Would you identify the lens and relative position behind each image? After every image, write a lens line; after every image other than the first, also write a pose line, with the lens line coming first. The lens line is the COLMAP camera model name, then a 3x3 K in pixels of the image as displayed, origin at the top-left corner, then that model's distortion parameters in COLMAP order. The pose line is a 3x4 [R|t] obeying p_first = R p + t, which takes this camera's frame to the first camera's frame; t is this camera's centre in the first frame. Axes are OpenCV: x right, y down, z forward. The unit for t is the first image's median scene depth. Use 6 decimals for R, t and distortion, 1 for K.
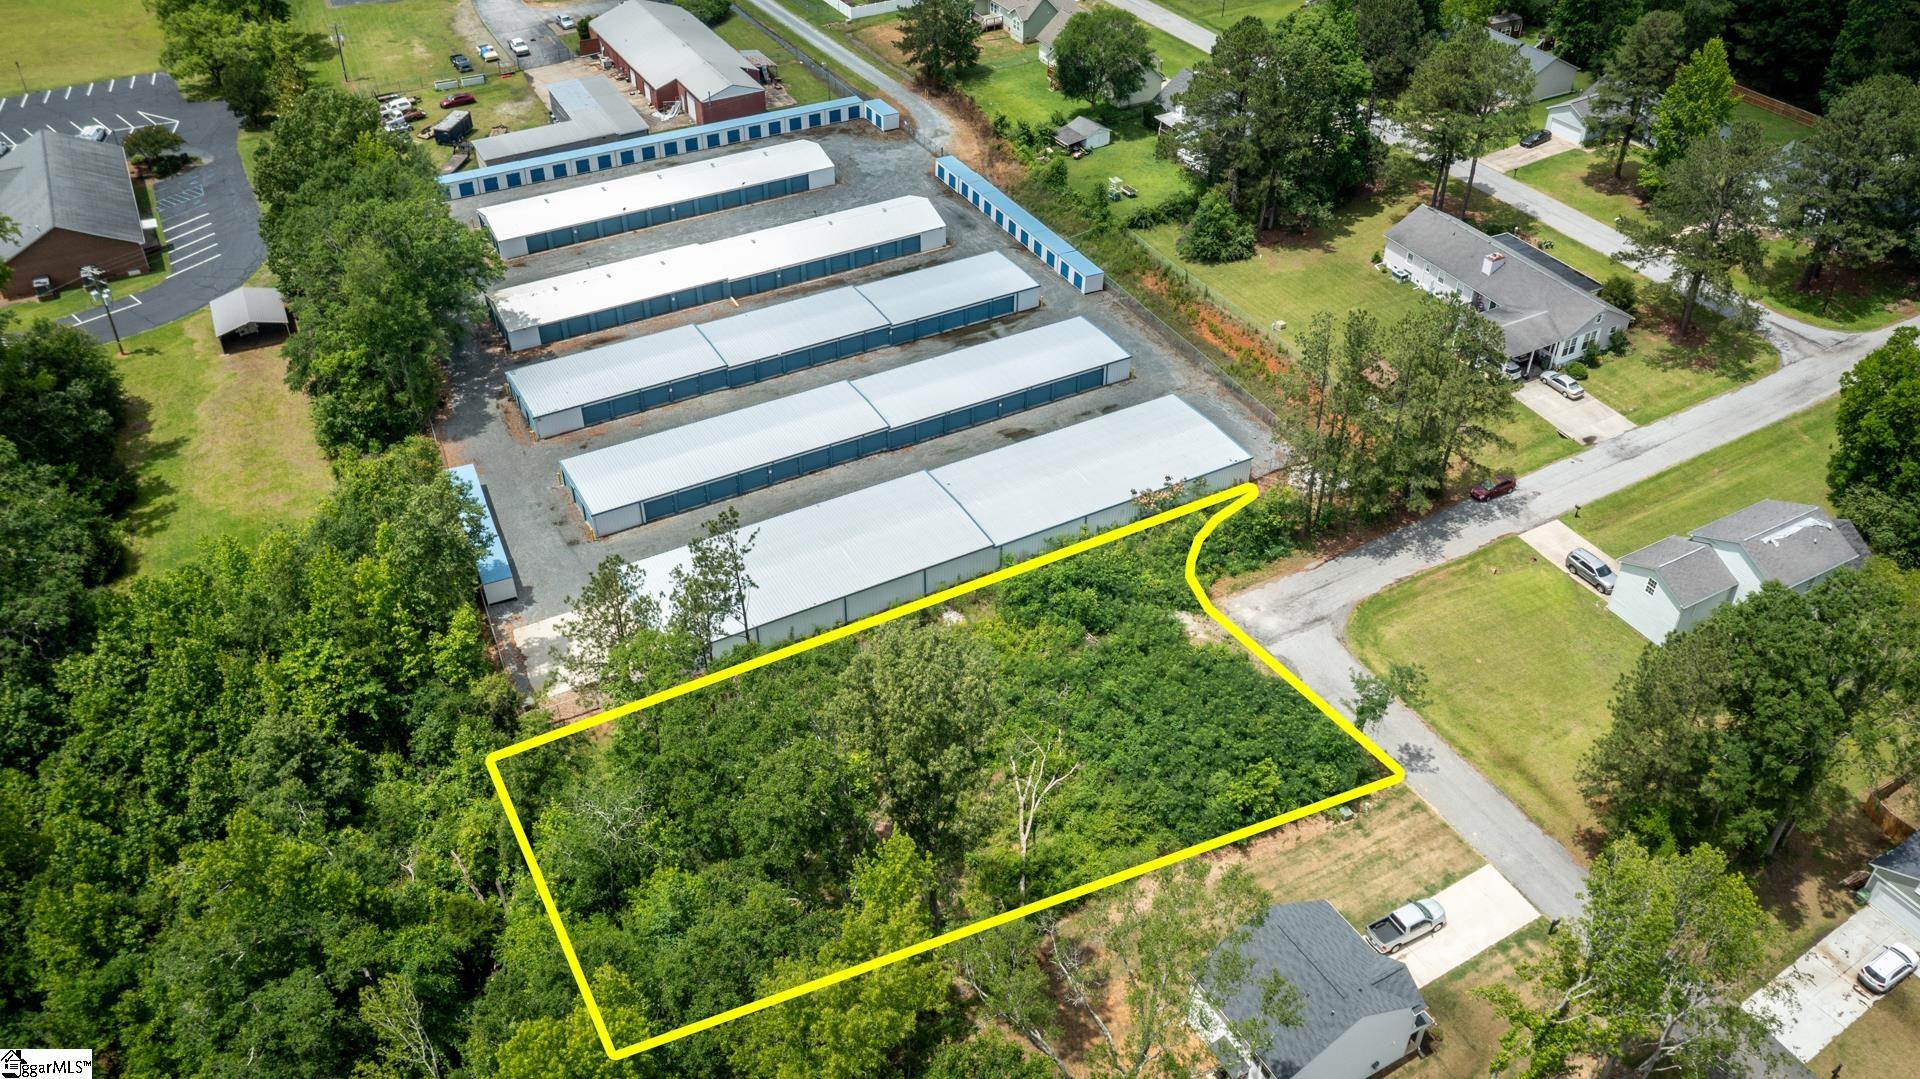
lens RADIAL K [[1507.6, 0, 965.6], [0, 1507.6, 537.1], [0, 0, 1]] dist [-0.018538, 0.002261]
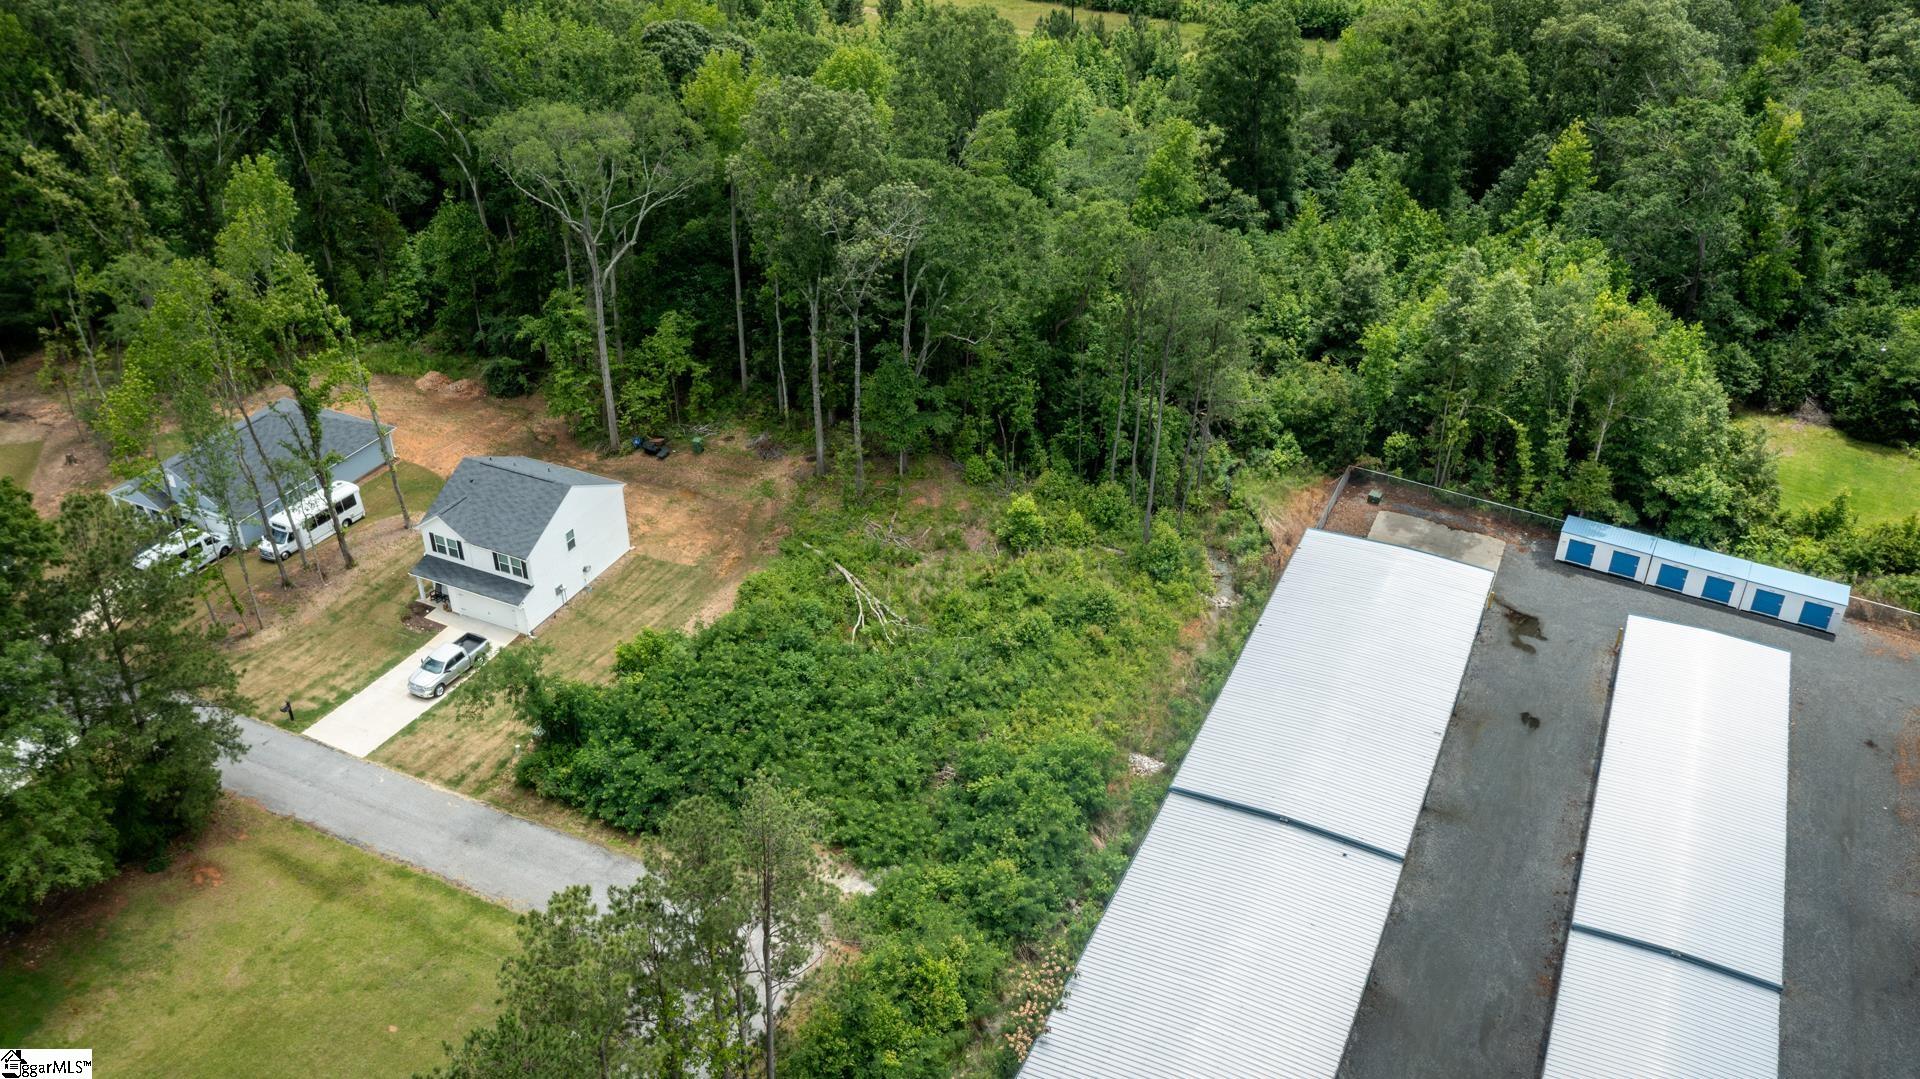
lens RADIAL K [[1507.6, 0, 966.2], [0, 1507.6, 535.3], [0, 0, 1]] dist [-0.018538, 0.002261]
pose [[-0.814305, 0.302203, -0.495561, 0.372992], [-0.362399, 0.402210, 0.840770, -0.543425], [0.453403, 0.864234, -0.218003, 1.013827]]
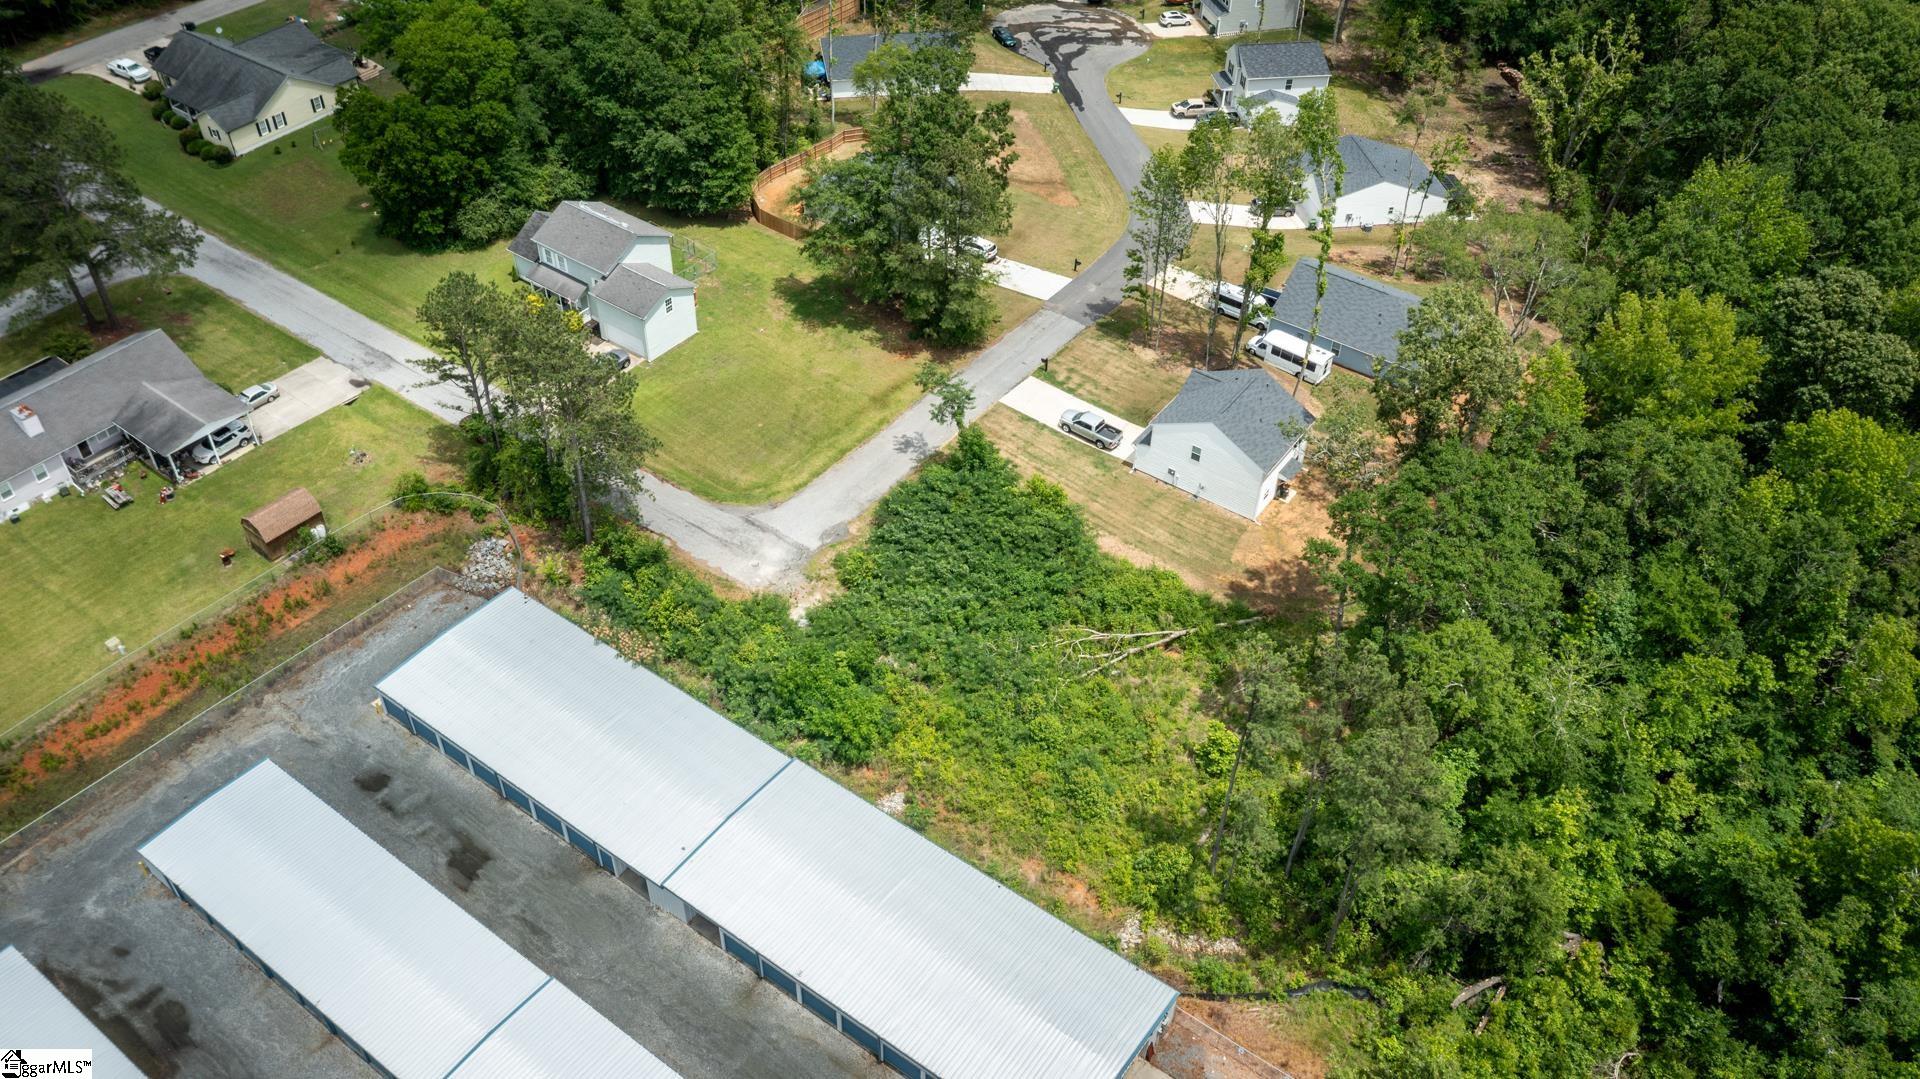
lens RADIAL K [[1507.6, 0, 956.6], [0, 1507.6, 538.0], [0, 0, 1]] dist [-0.018538, 0.002261]
pose [[-0.419788, -0.618905, 0.663878, -0.464943], [0.536737, 0.420562, 0.731465, -0.572740], [-0.731909, 0.663388, 0.155642, 0.746345]]
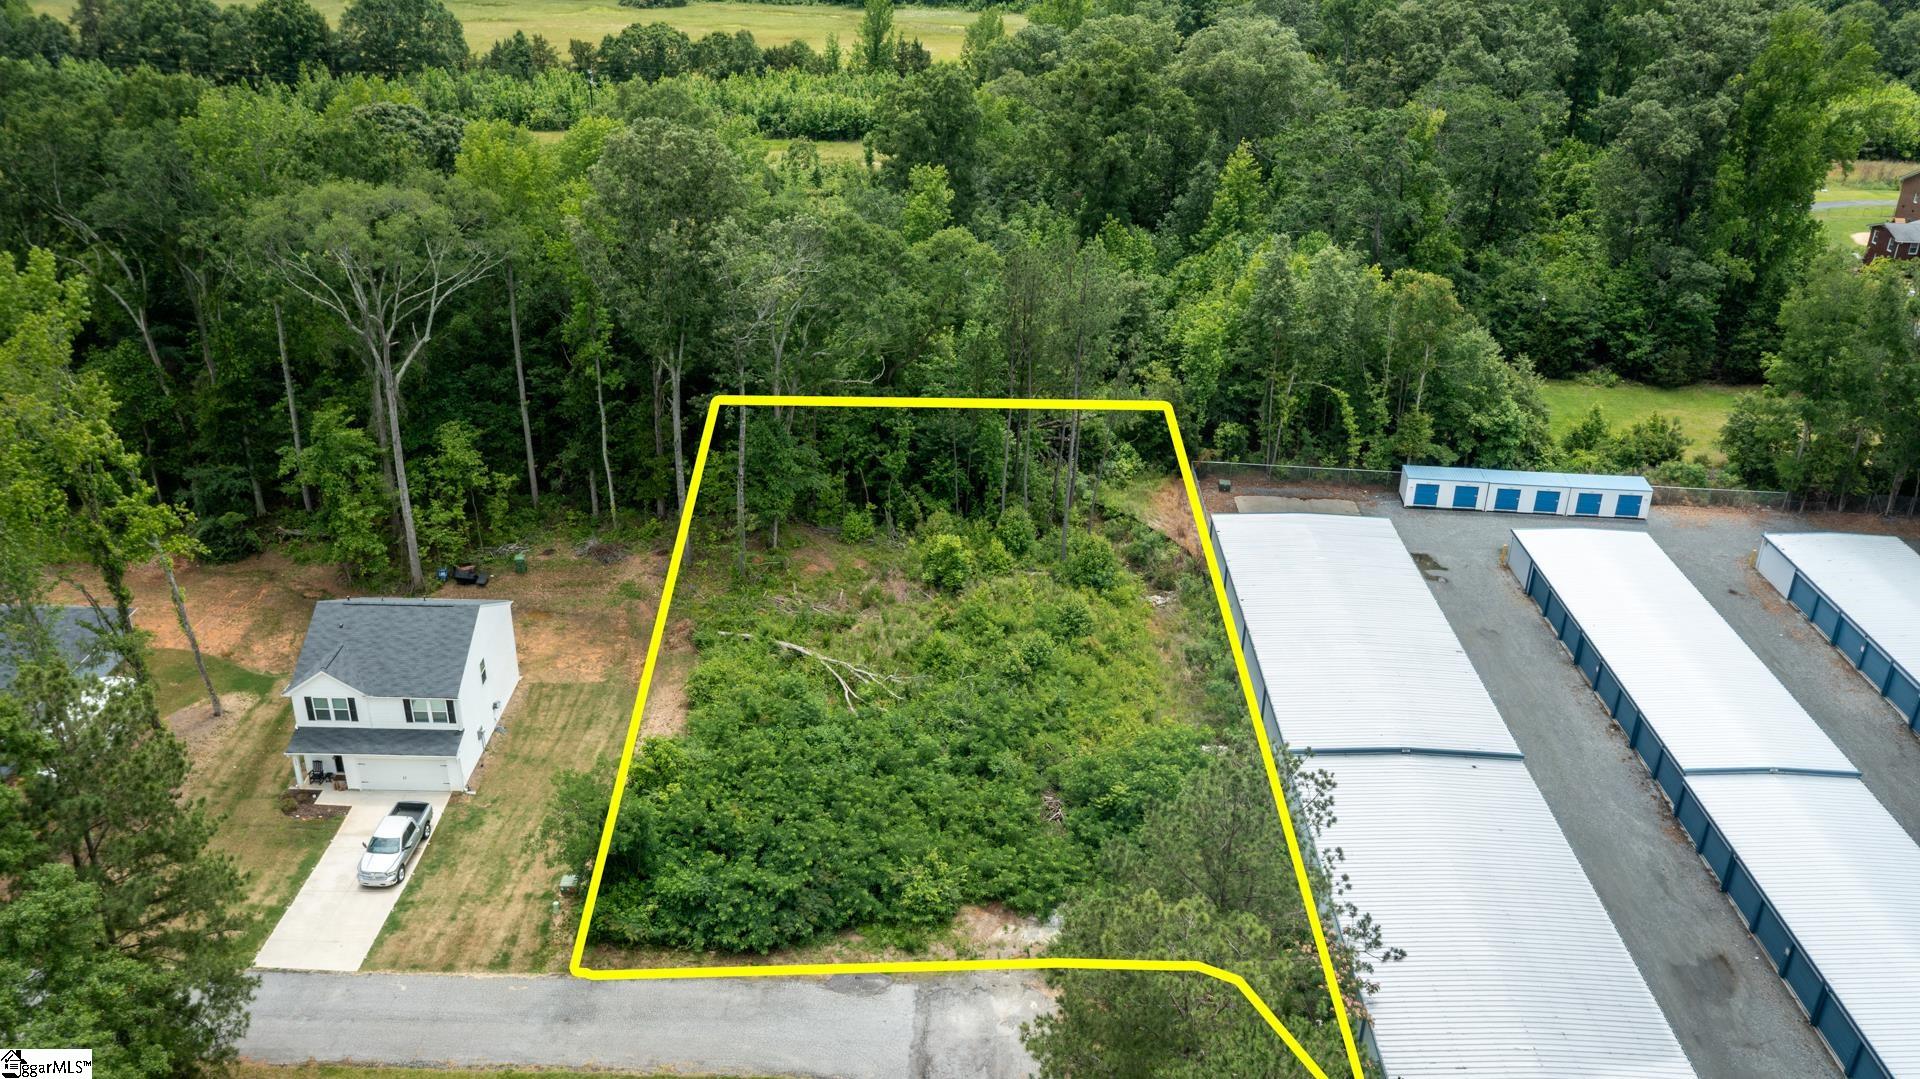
lens RADIAL K [[1507.6, 0, 965.7], [0, 1507.6, 536.1], [0, 0, 1]] dist [-0.018538, 0.002261]
pose [[-0.496841, 0.369968, -0.785031, 0.542846], [-0.547897, 0.567790, 0.614348, -0.357118], [0.673021, 0.735349, -0.079397, 0.900421]]
